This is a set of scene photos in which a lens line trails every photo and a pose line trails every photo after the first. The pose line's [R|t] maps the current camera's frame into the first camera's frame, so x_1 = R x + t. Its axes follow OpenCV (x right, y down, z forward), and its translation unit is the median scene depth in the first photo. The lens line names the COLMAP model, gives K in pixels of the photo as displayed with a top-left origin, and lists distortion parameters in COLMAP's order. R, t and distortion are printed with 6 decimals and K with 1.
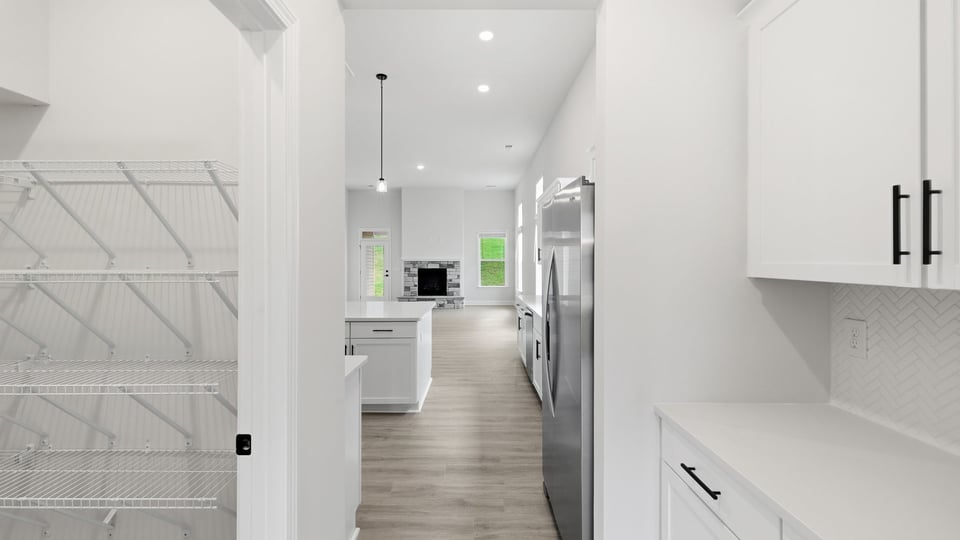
lens RADIAL K [[410.3, 0, 477.0], [0, 410.3, 264.2], [0, 0, 1]] dist [0.011902, 0.000058]
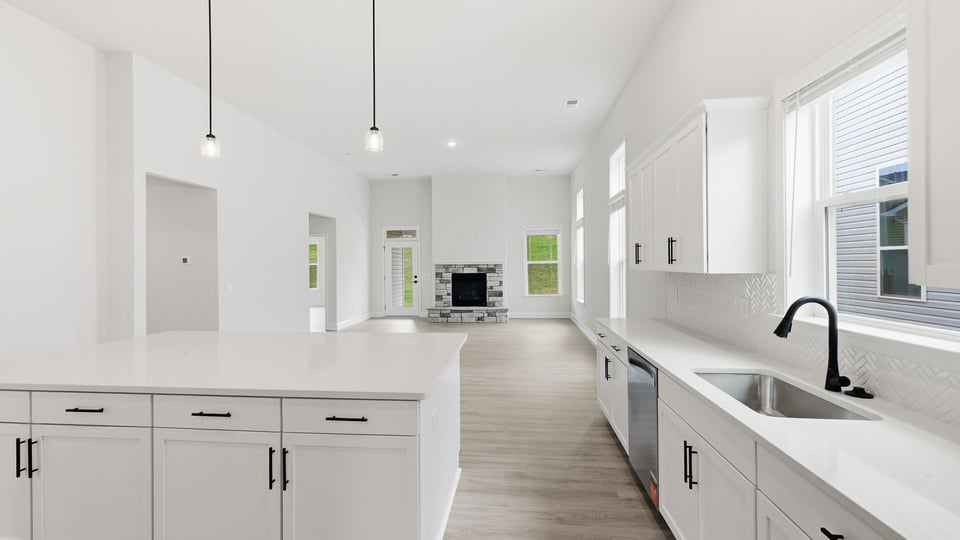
lens RADIAL K [[410.3, 0, 475.3], [0, 410.3, 265.0], [0, 0, 1]] dist [0.011902, 0.000058]
pose [[0.994760, -0.007679, -0.101945, -0.012495], [0.007287, 0.999965, -0.004219, -0.002726], [0.101973, 0.003454, 0.994781, 0.186162]]
